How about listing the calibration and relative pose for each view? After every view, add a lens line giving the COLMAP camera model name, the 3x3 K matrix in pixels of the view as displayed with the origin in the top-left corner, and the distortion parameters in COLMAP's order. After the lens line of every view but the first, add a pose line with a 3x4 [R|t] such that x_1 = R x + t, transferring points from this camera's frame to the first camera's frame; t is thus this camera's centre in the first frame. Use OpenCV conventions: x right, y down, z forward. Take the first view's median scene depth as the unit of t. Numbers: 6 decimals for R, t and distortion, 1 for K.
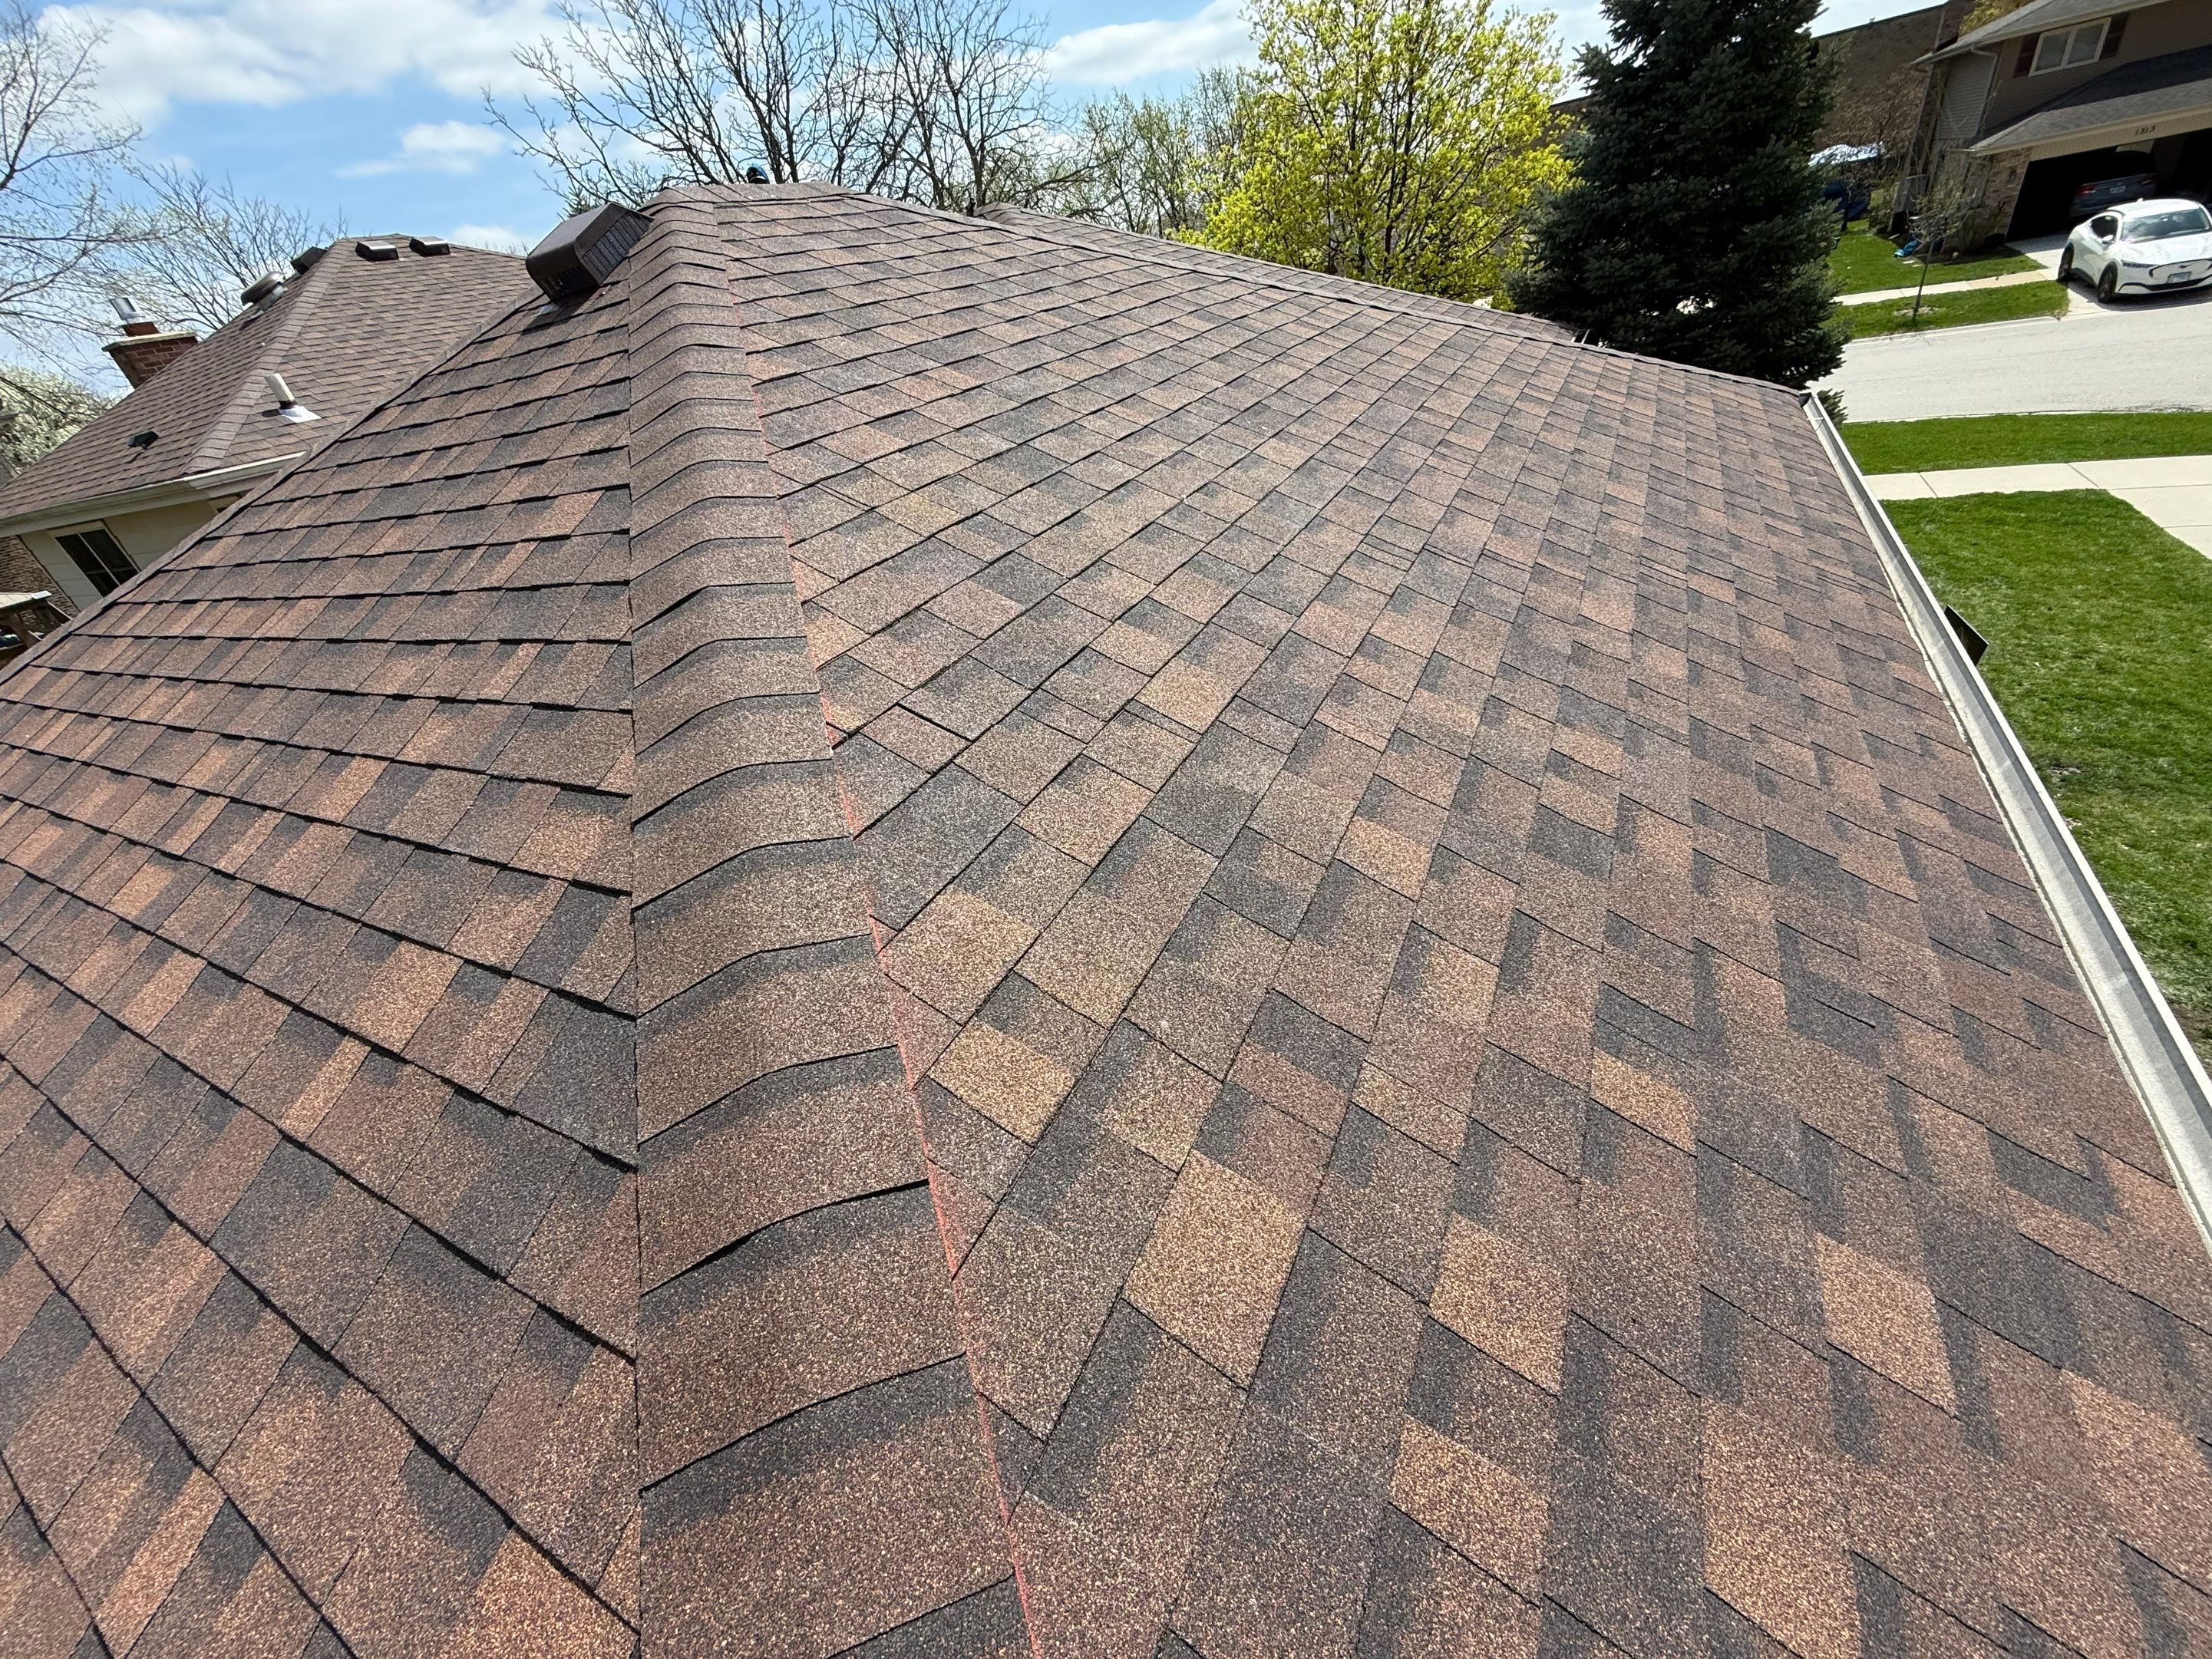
lens RADIAL K [[885.9, 0, 1097.3], [0, 885.9, 825.8], [0, 0, 1]] dist [0.000648, 0.000289]
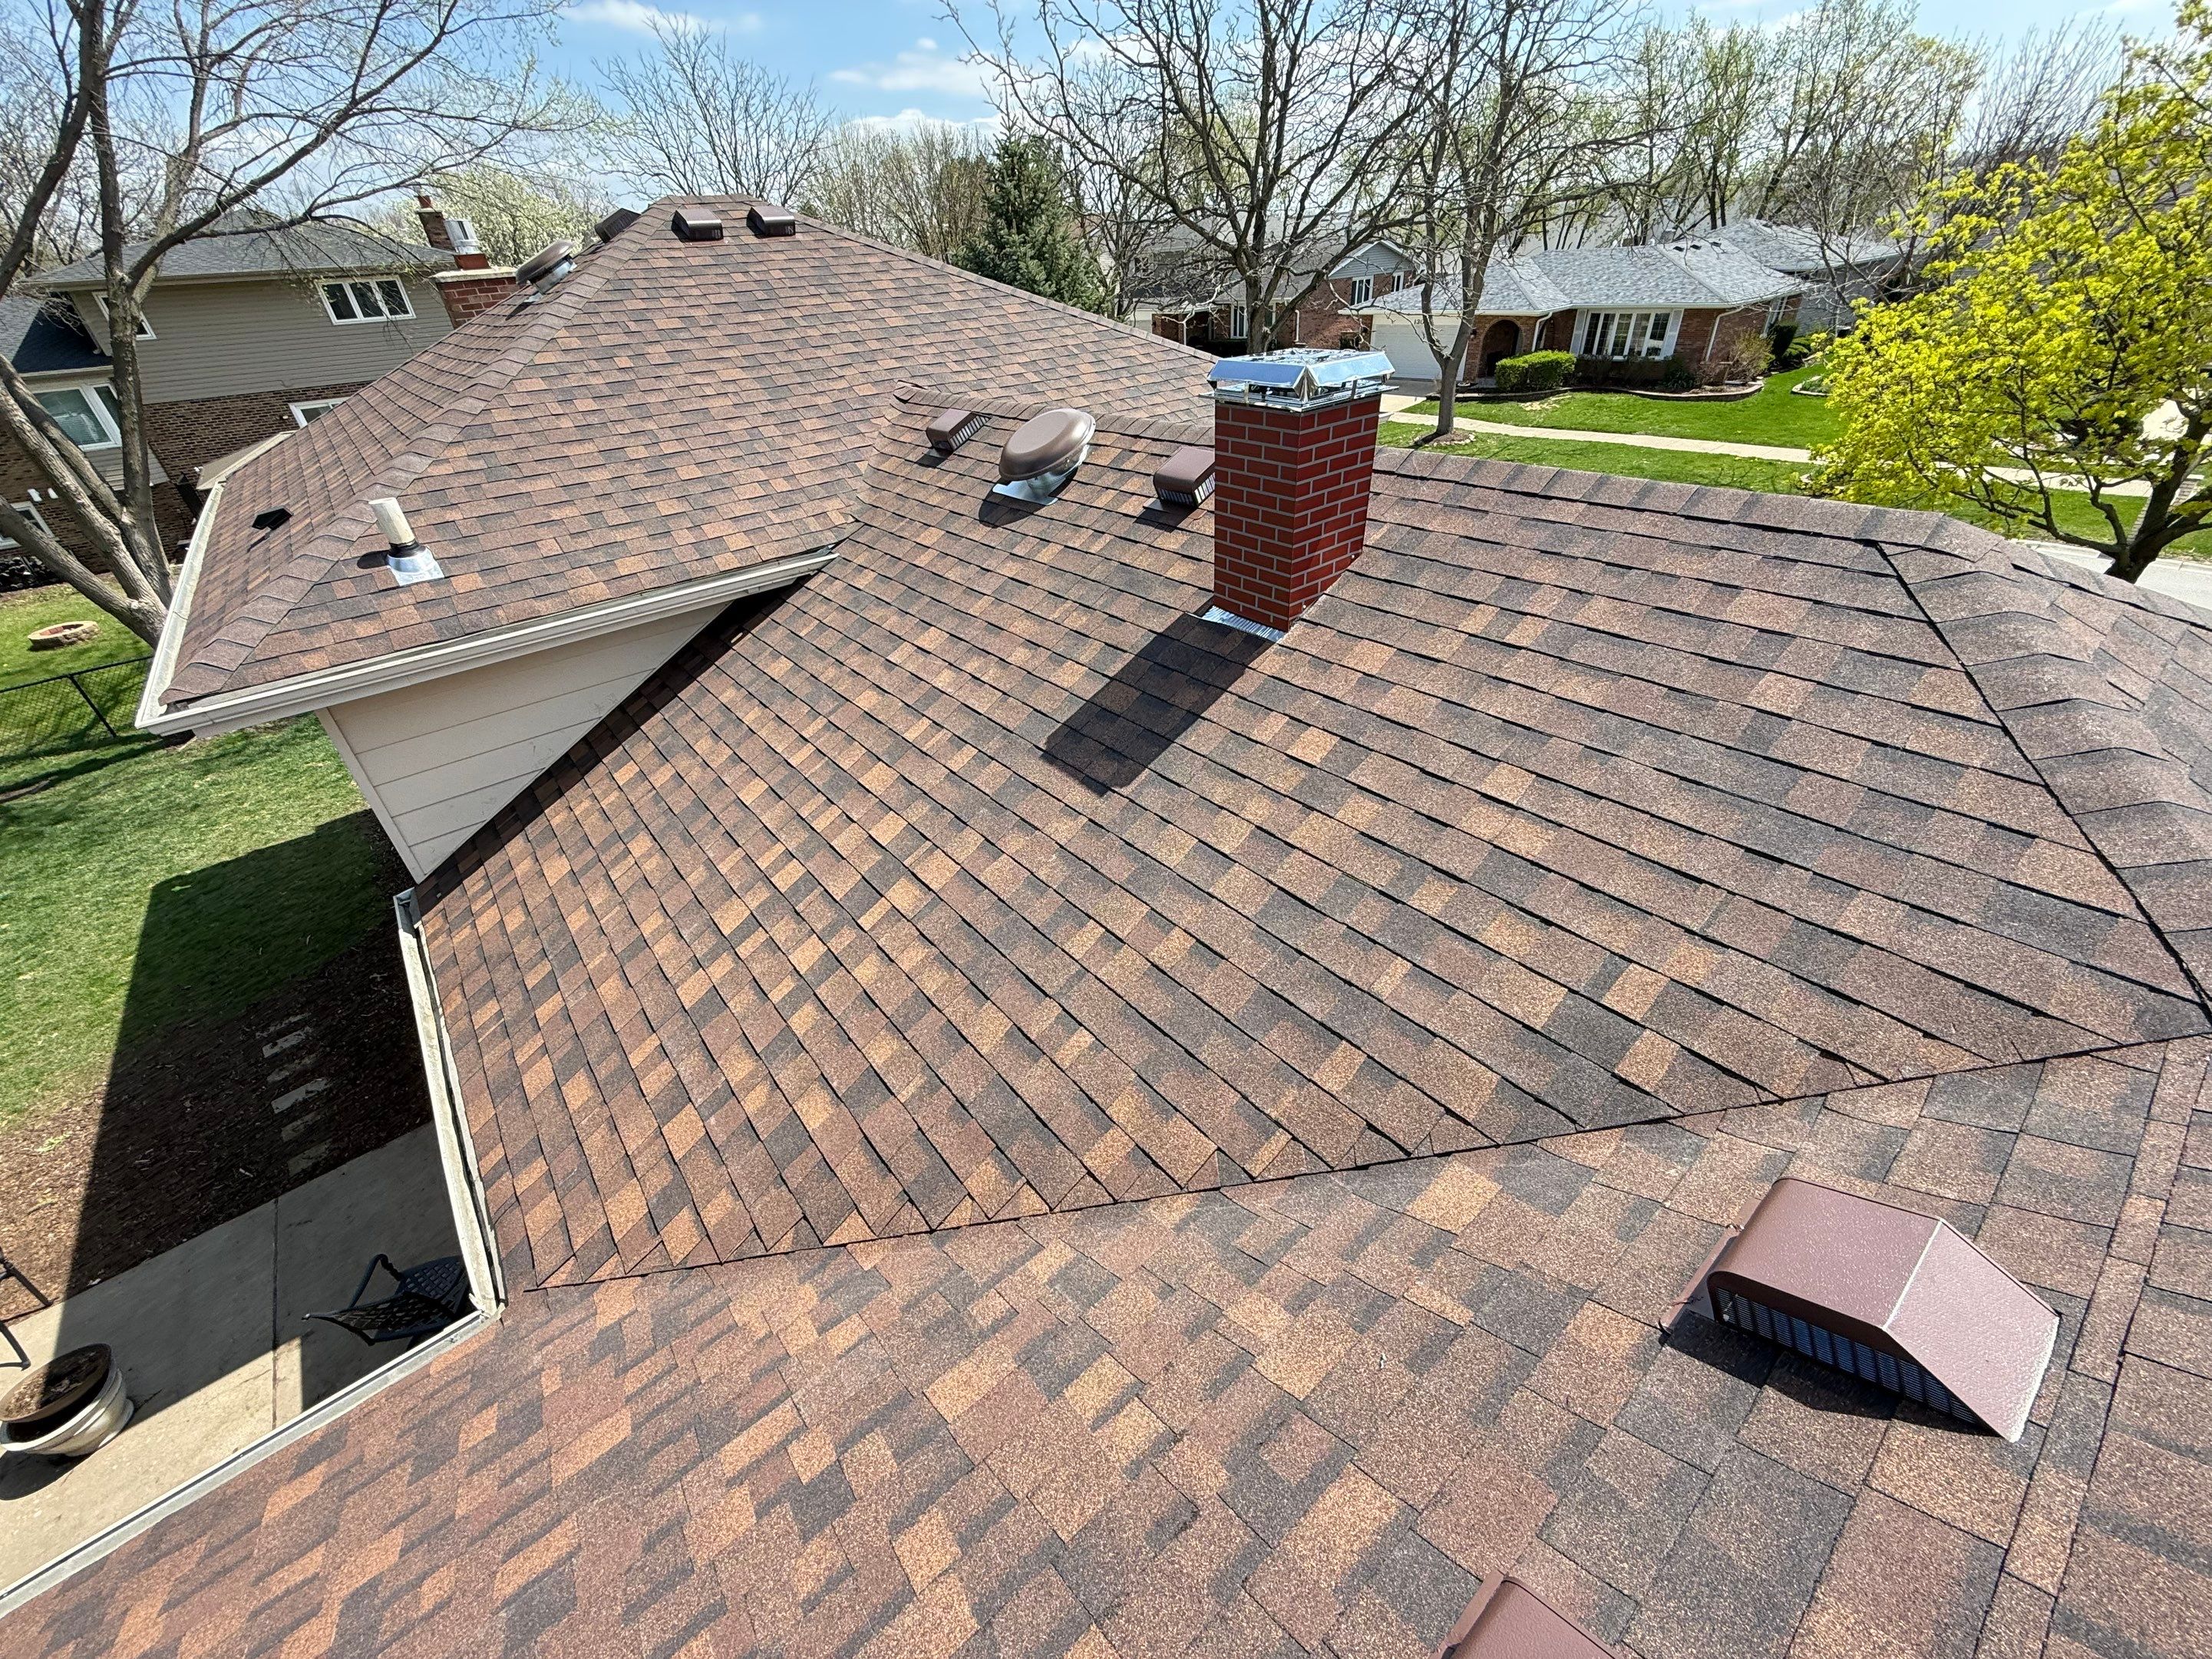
lens RADIAL K [[877.1, 0, 1101.9], [0, 877.1, 831.3], [0, 0, 1]] dist [0.000849, -0.000351]
pose [[0.915543, 0.319326, -0.244565, -0.202862], [-0.298978, 0.947025, 0.117282, -0.376258], [0.269060, -0.034257, 0.962514, 0.409235]]
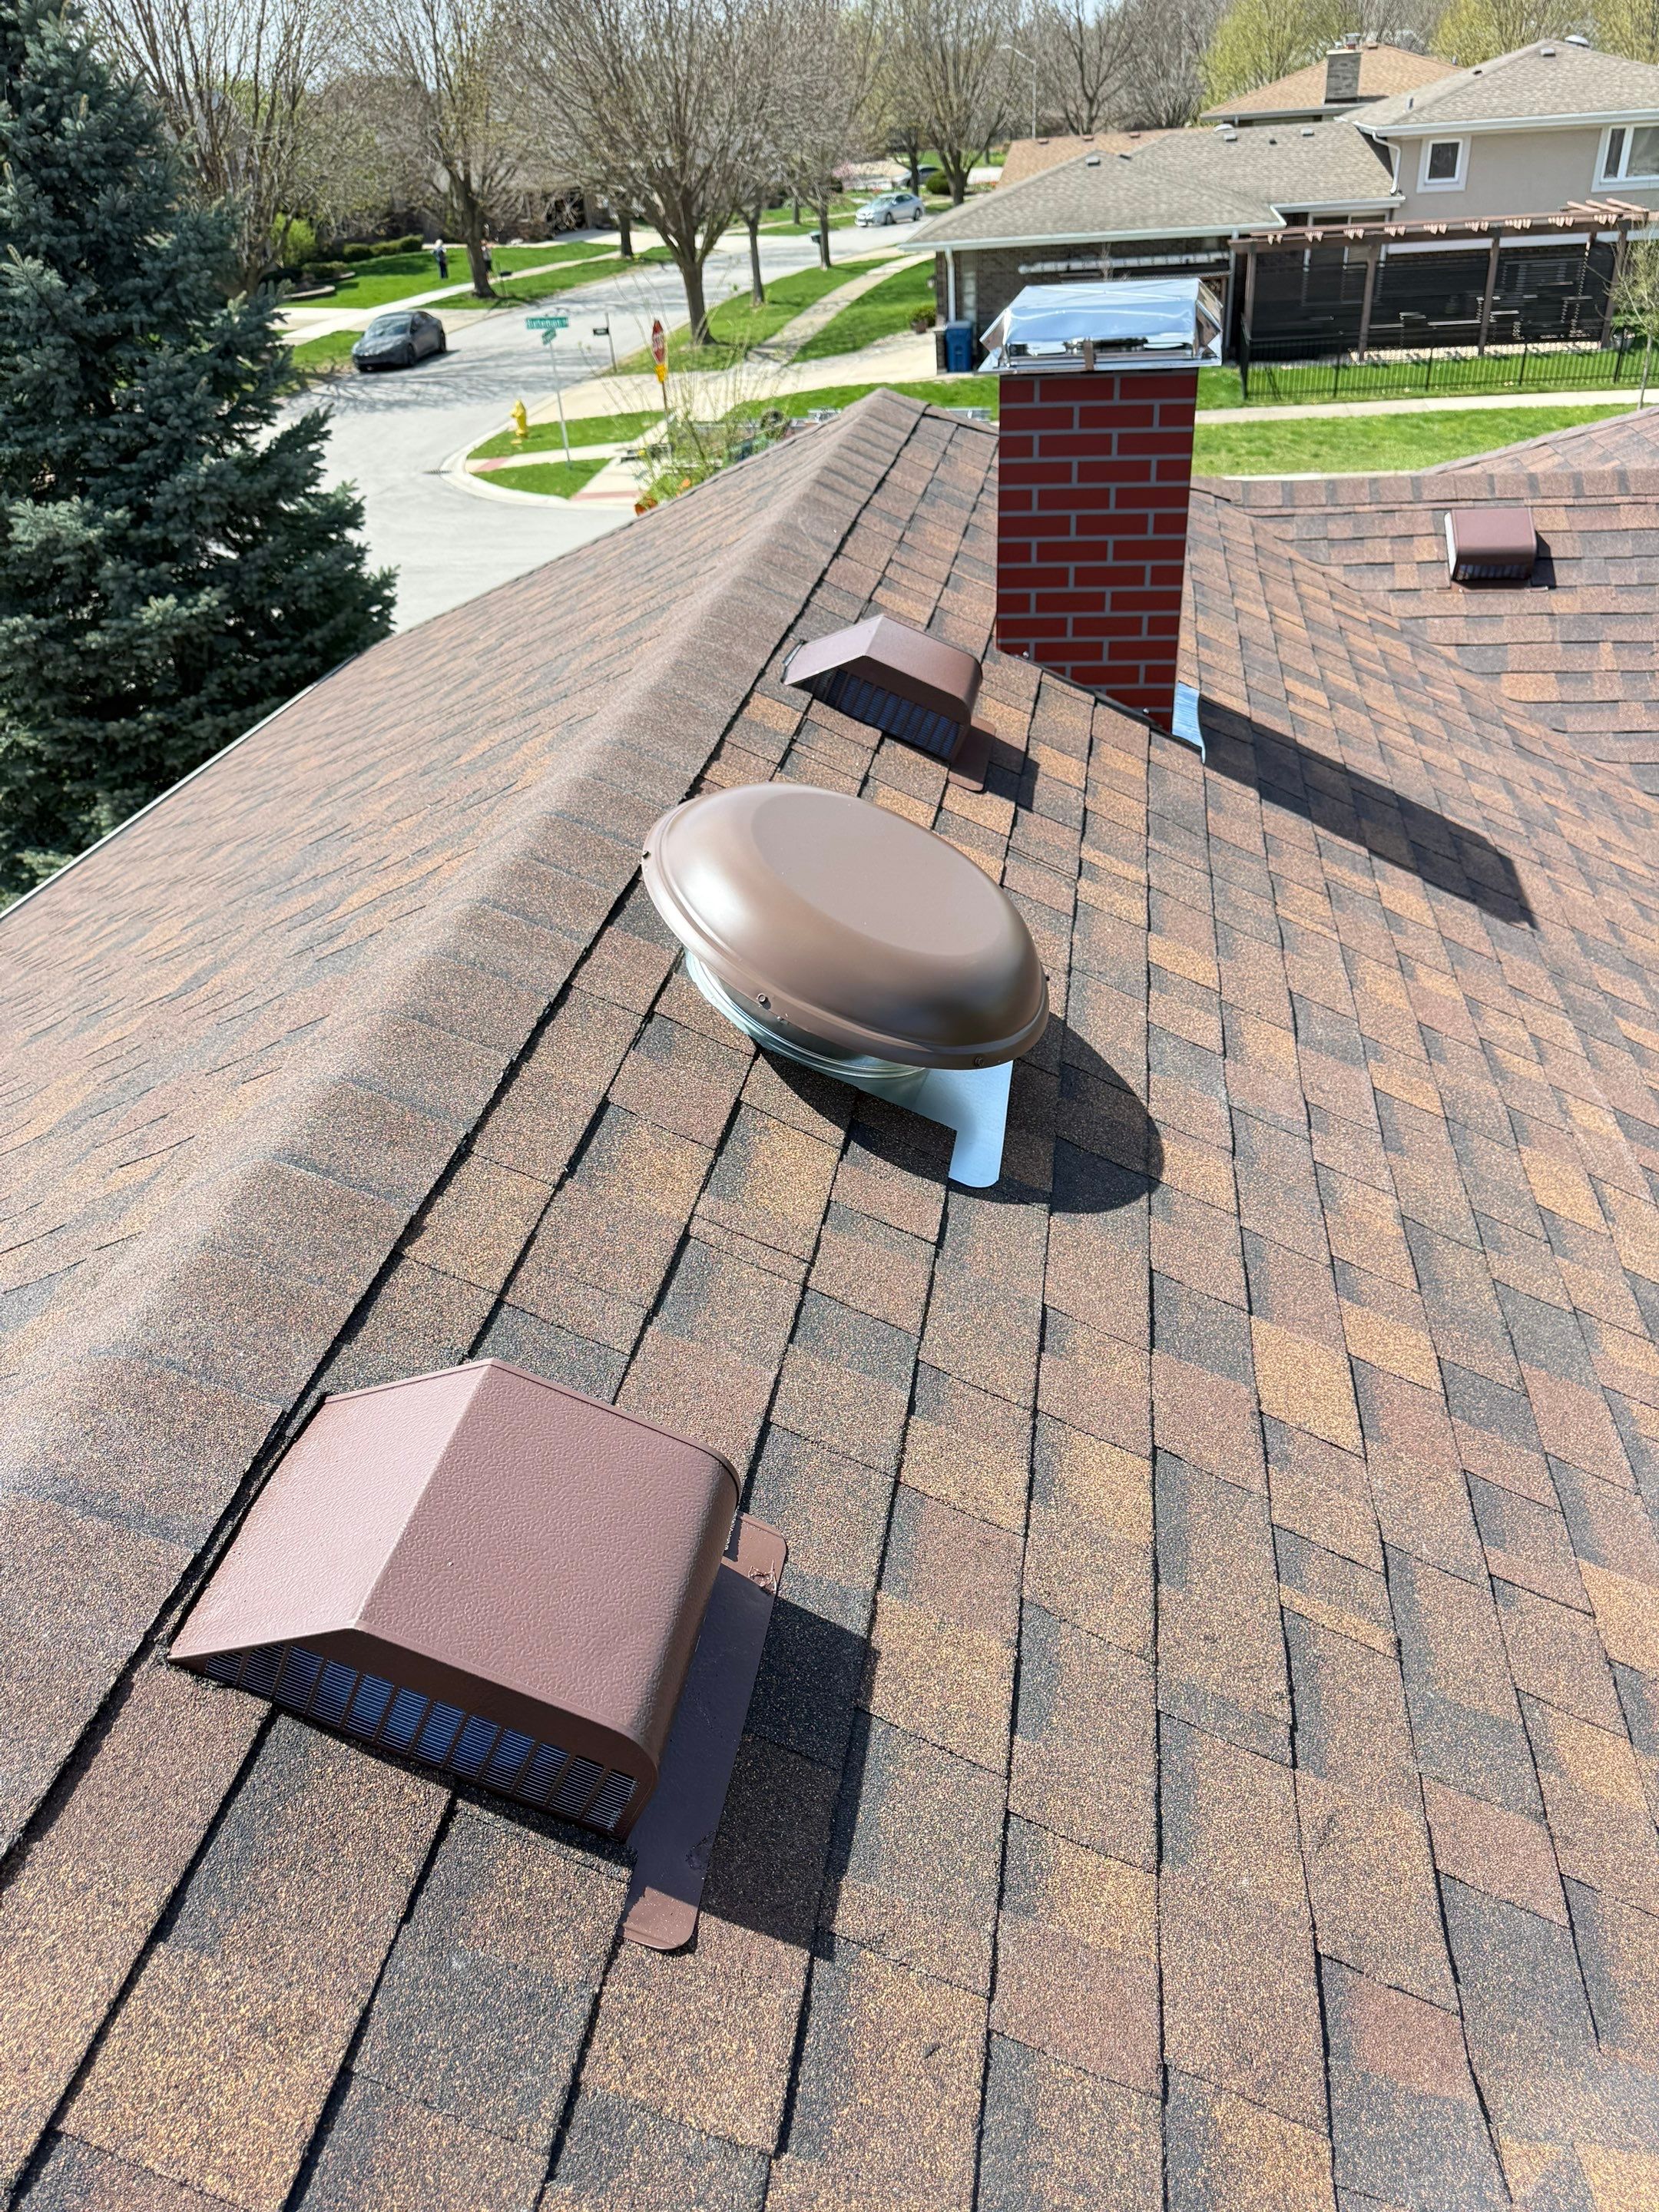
lens RADIAL K [[1578.4, 0, 797.8], [0, 1578.4, 1114.2], [0, 0, 1]] dist [0.012109, -0.024277]
pose [[-0.289240, -0.331910, 0.897873, -0.605801], [0.605168, 0.663347, 0.440162, -0.587801], [-0.741695, 0.670677, 0.008995, 0.882348]]
